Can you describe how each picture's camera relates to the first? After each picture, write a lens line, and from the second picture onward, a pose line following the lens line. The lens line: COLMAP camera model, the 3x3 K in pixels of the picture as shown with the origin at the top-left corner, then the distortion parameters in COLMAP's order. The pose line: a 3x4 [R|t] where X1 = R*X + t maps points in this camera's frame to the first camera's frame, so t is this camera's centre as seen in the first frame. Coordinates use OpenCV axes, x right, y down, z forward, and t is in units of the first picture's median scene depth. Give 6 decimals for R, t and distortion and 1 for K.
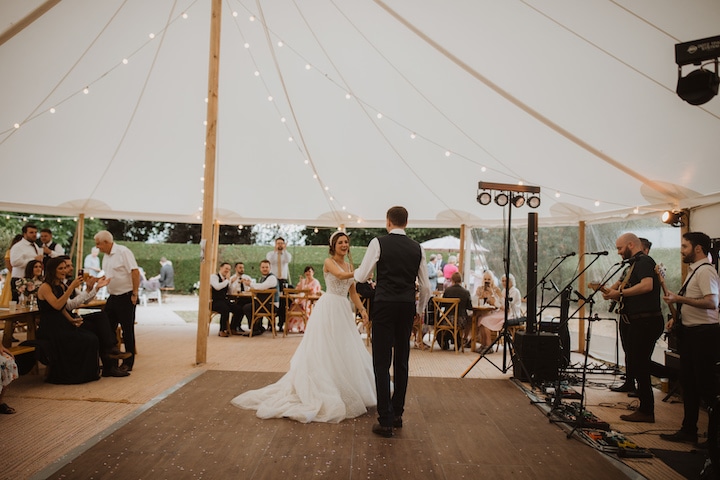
lens RADIAL K [[775.5, 0, 360.0], [0, 775.5, 240.0], [0, 0, 1]] dist [-0.003251, -0.004824]
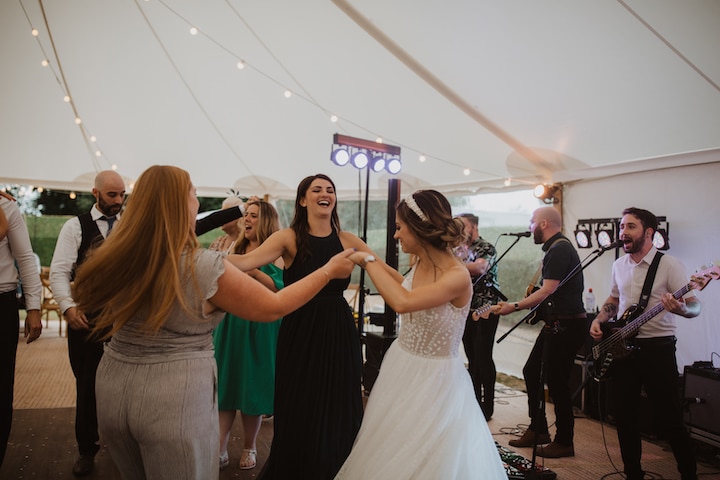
lens RADIAL K [[726.2, 0, 369.5], [0, 726.2, 239.0], [0, 0, 1]] dist [-0.002585, 0.001414]
pose [[0.932139, 0.013758, 0.361840, -0.061256], [-0.025039, 0.999335, 0.026504, 0.005597], [-0.361234, -0.033765, 0.931864, 0.329338]]
